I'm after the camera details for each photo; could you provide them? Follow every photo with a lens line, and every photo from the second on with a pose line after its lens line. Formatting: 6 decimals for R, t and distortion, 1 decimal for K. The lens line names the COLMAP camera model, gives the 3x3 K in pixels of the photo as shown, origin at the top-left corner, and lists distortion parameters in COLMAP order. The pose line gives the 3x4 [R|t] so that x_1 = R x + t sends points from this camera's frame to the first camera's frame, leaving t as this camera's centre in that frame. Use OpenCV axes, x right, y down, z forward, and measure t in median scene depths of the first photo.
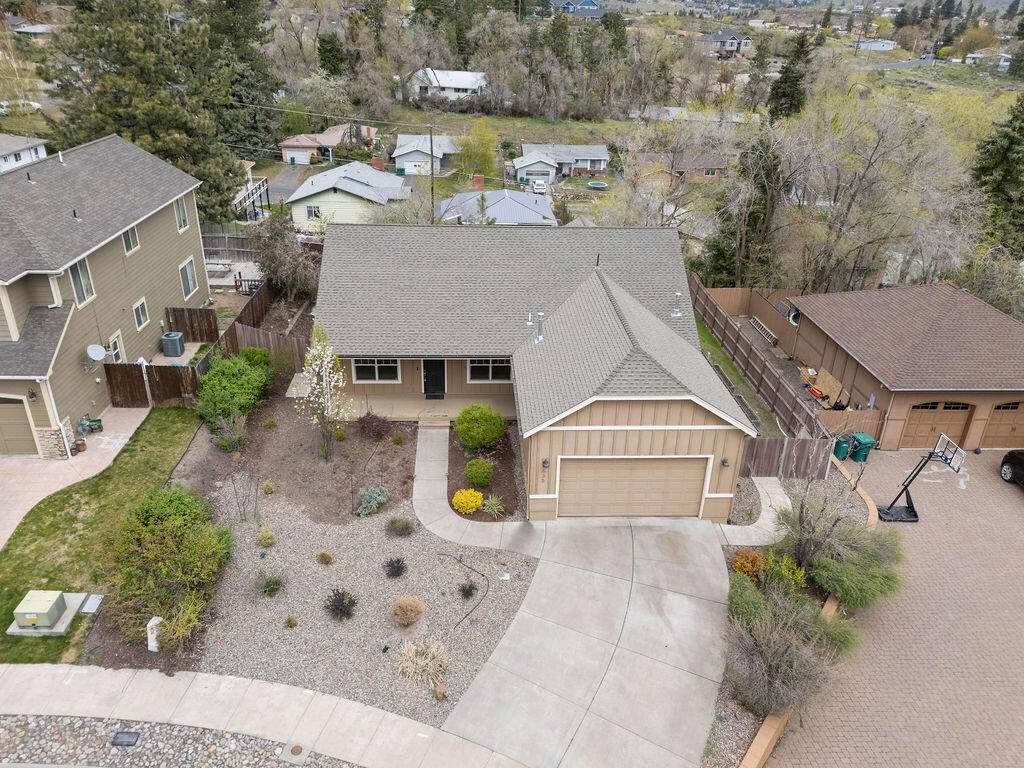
lens RADIAL K [[748.7, 0, 510.0], [0, 748.7, 378.8], [0, 0, 1]] dist [0.091470, -0.097155]
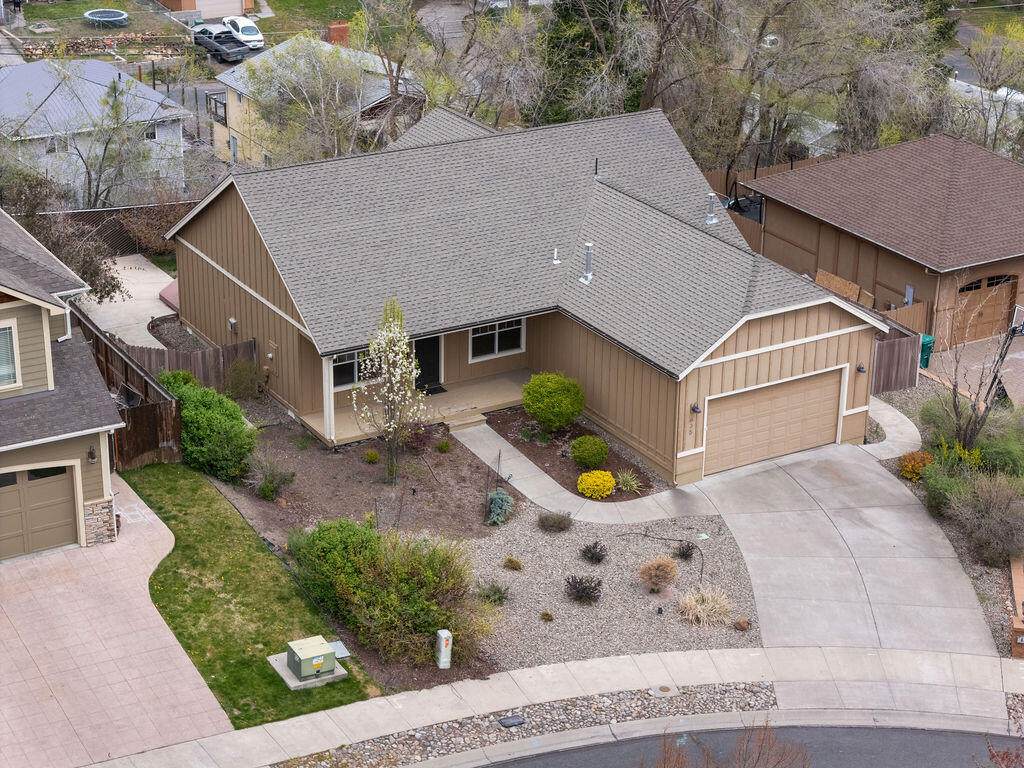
lens RADIAL K [[2037.8, 0, 512.0], [0, 2037.8, 384.0], [0, 0, 1]] dist [-0.024588, 0.022365]
pose [[0.884531, -0.193317, 0.424540, -1.078021], [0.209925, 0.977686, 0.007817, 0.023367], [-0.416578, 0.082207, 0.905375, -0.974324]]
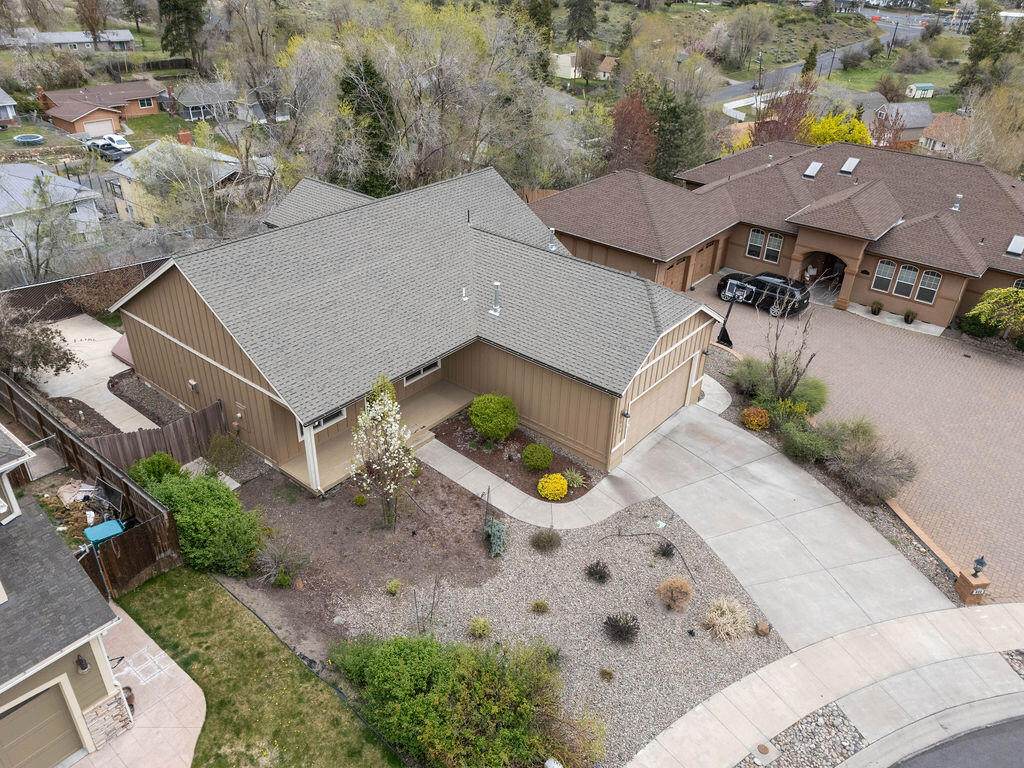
lens RADIAL K [[748.7, 0, 510.0], [0, 748.7, 378.8], [0, 0, 1]] dist [0.091470, -0.097155]
pose [[0.674269, -0.379458, 0.633541, -0.681423], [0.310164, 0.924070, 0.223367, -0.208147], [-0.670194, 0.045892, 0.740765, 0.324665]]
